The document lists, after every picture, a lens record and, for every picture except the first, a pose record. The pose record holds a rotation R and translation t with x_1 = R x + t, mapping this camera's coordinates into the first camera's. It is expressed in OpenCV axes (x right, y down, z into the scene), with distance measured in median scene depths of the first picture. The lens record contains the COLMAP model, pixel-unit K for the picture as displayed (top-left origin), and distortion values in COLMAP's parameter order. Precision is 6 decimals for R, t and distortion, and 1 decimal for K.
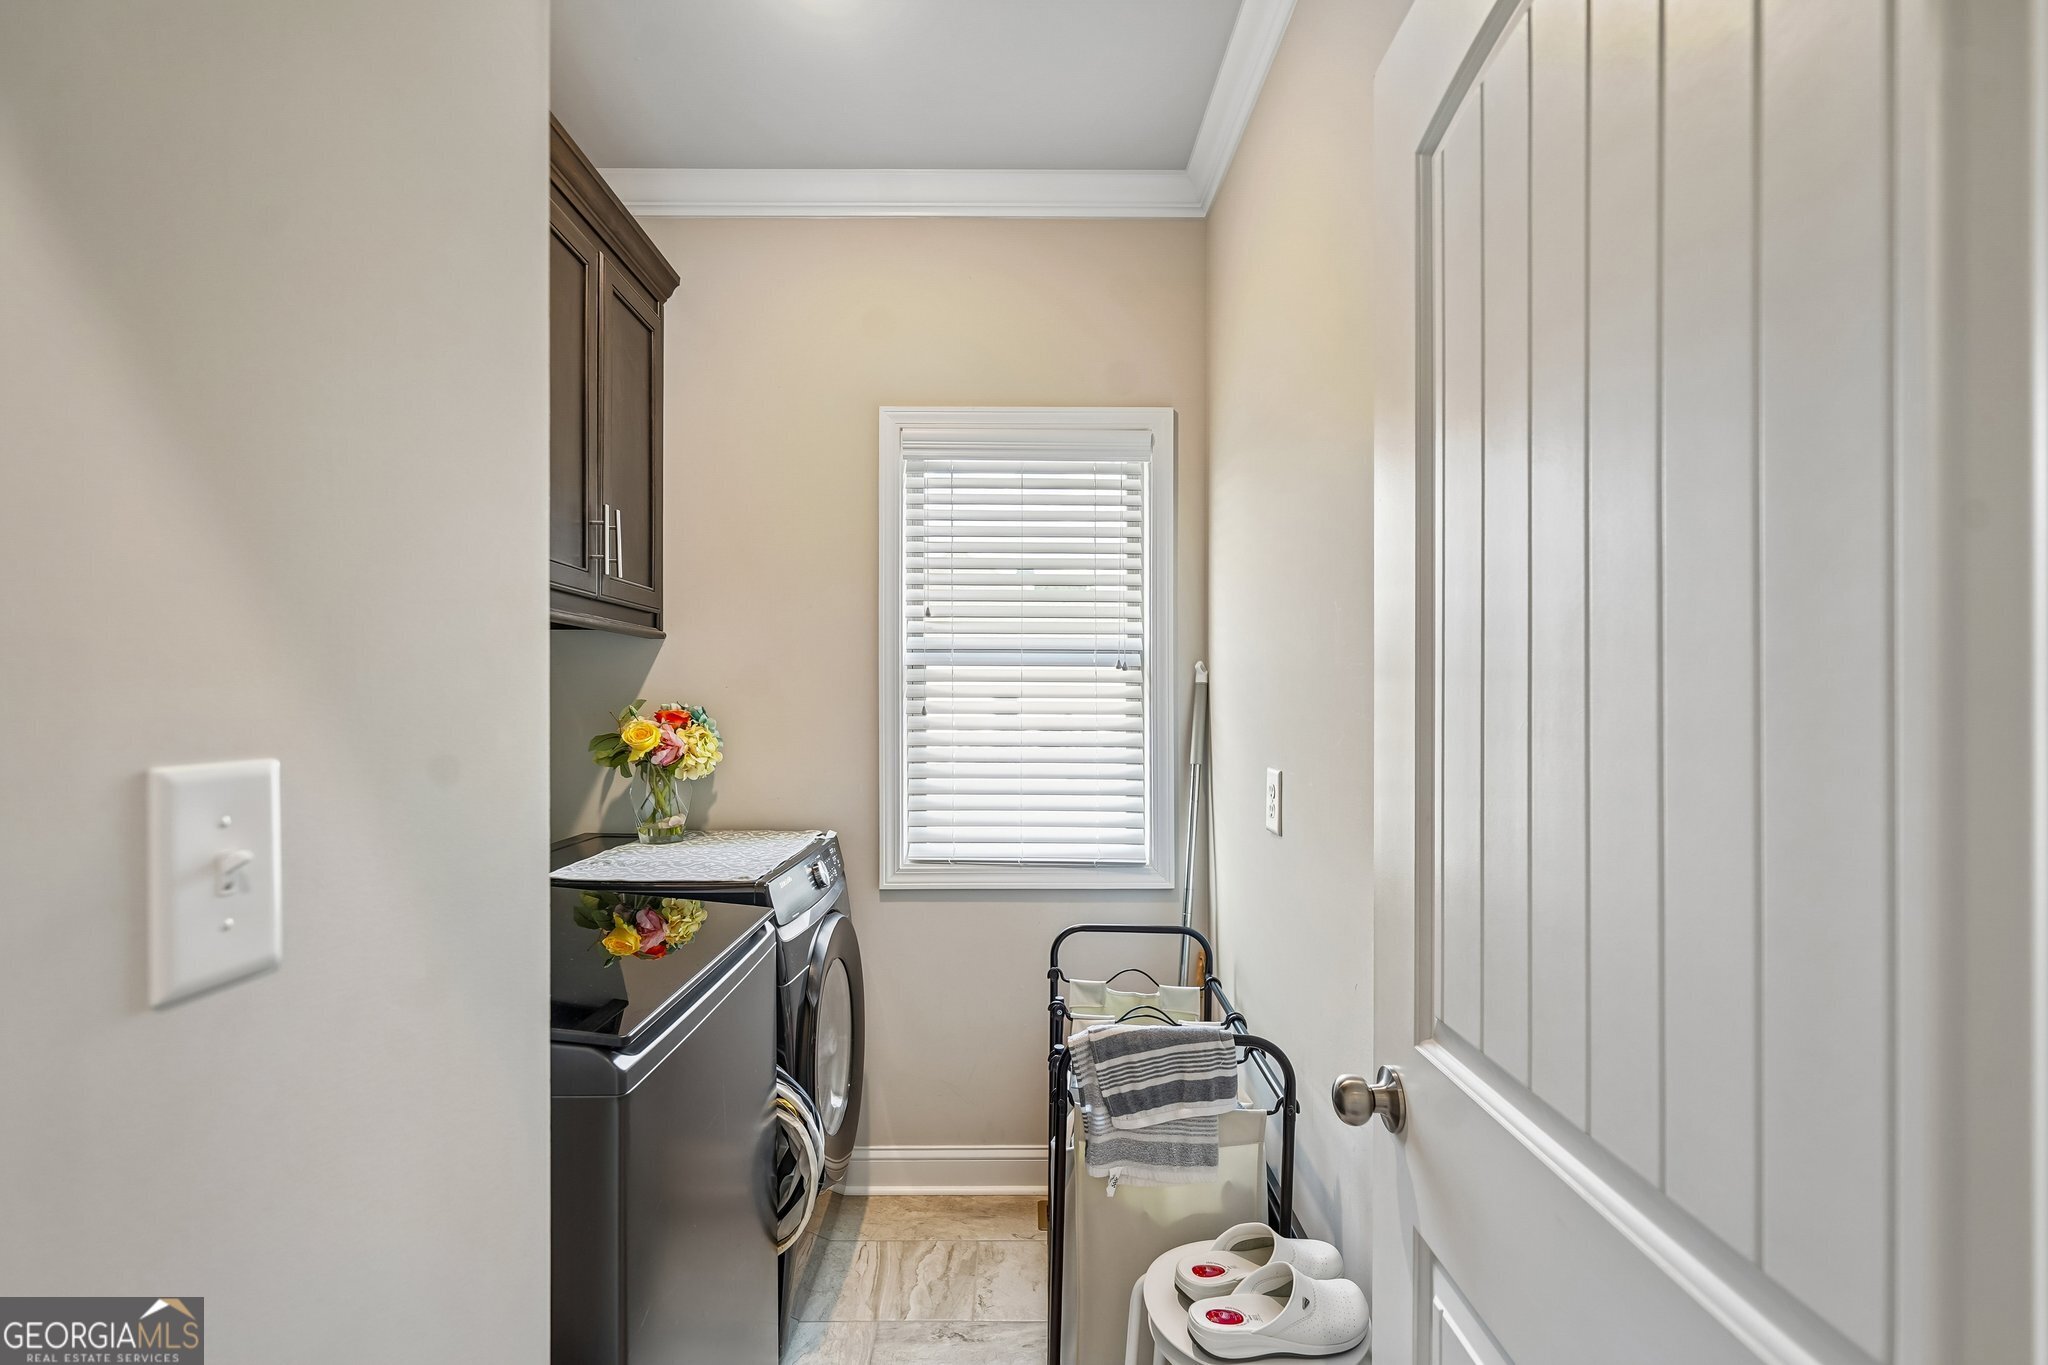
lens RADIAL K [[935.8, 0, 1016.6], [0, 935.8, 704.4], [0, 0, 1]] dist [-0.004006, 0.001214]
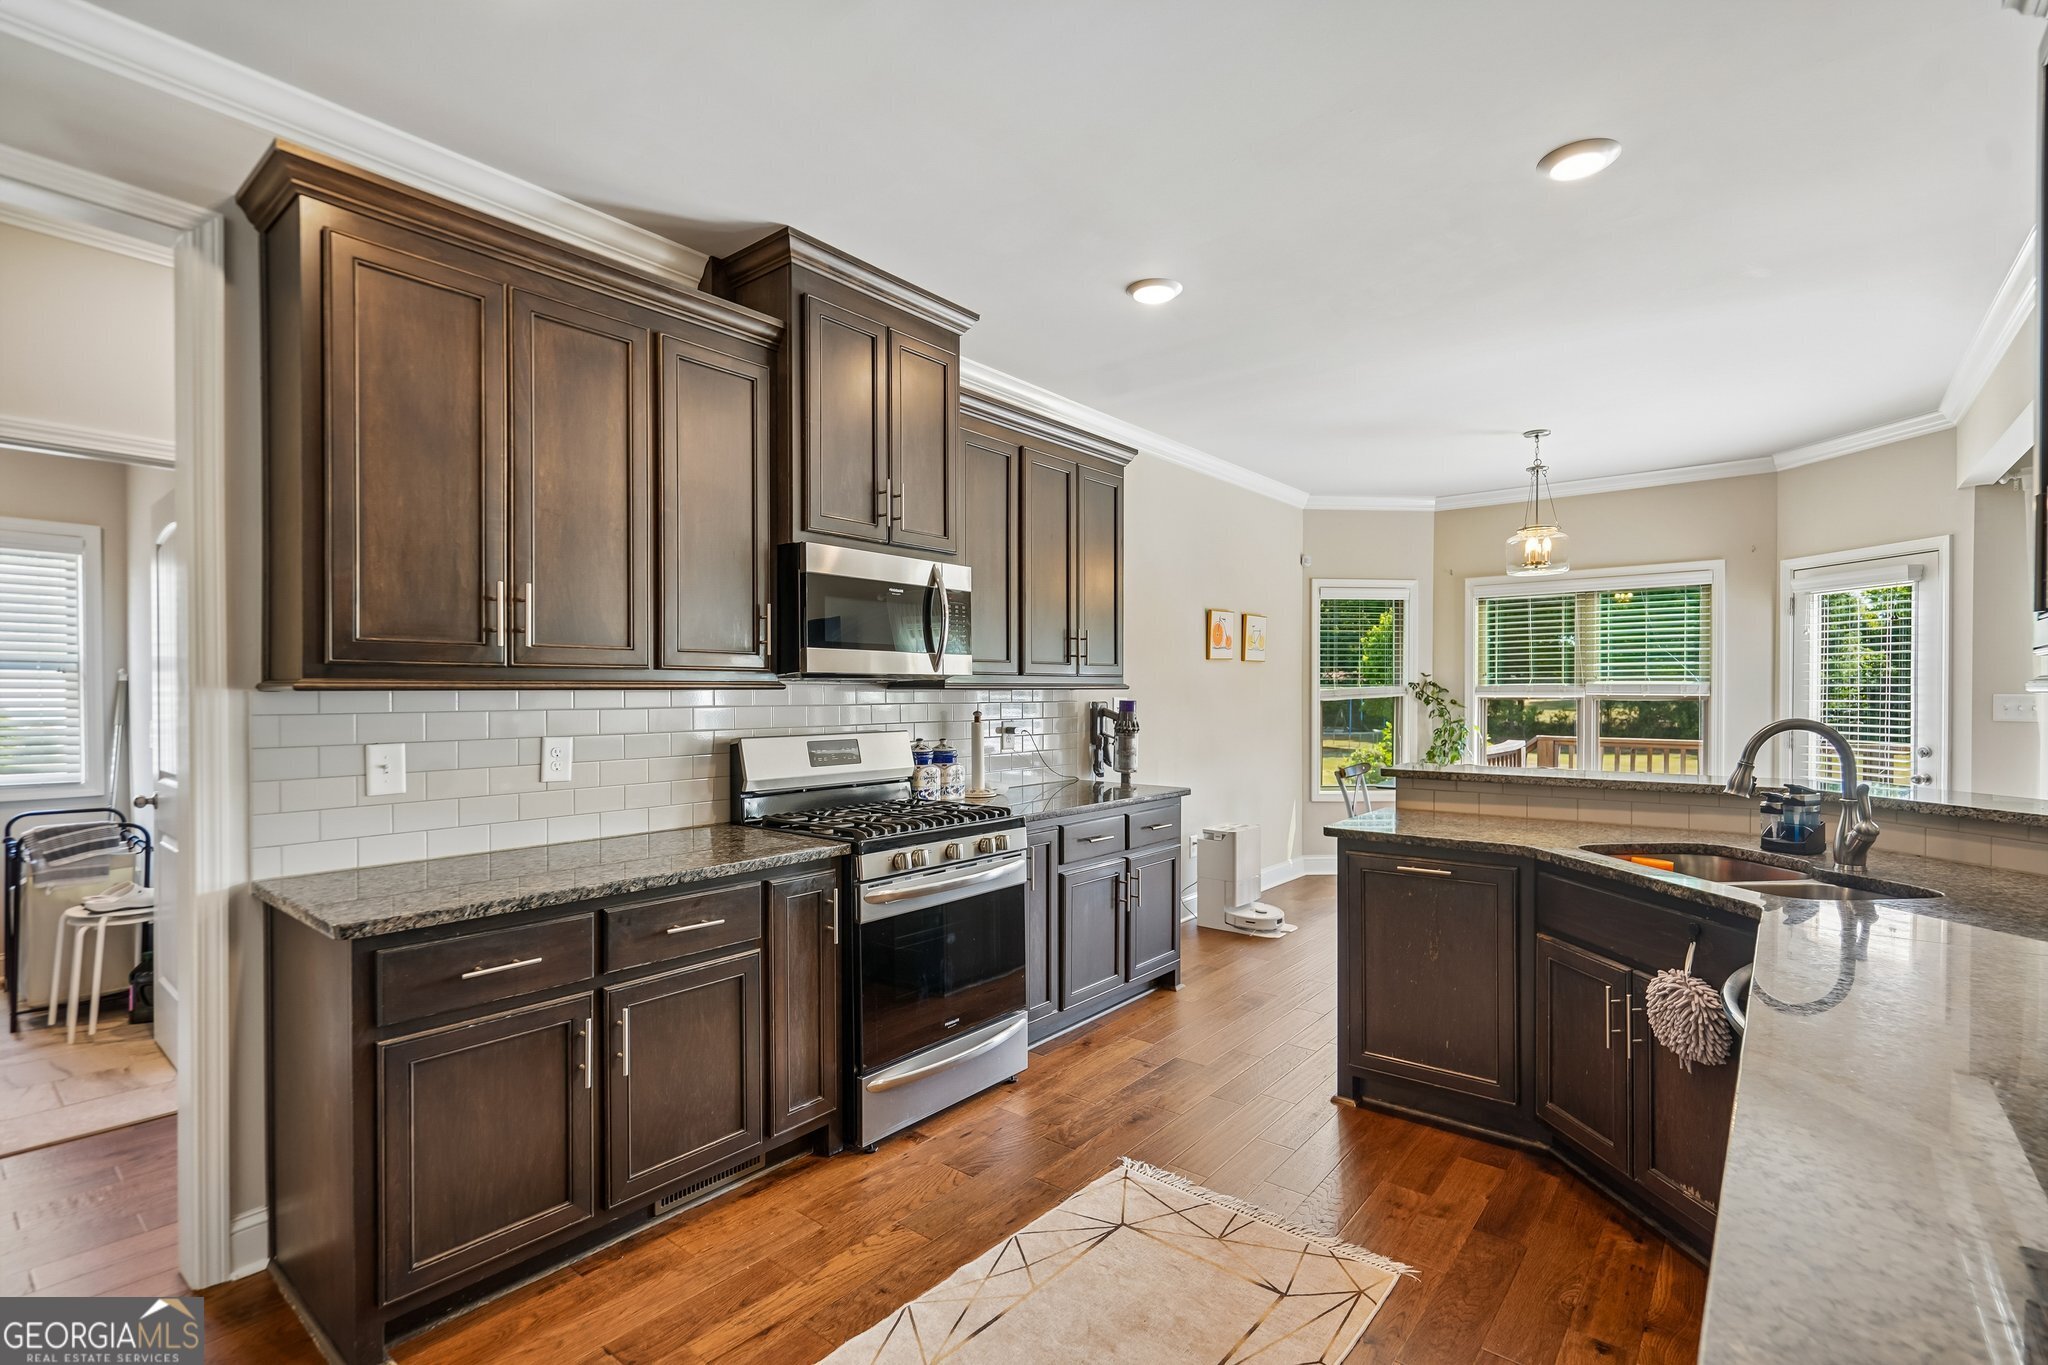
lens RADIAL K [[954.8, 0, 1018.4], [0, 954.8, 696.6], [0, 0, 1]] dist [-0.003124, -0.000432]
pose [[0.641098, -0.007023, 0.767427, -0.134683], [0.006396, 0.999972, 0.003807, 0.015675], [-0.767433, 0.002468, 0.641125, -1.925851]]
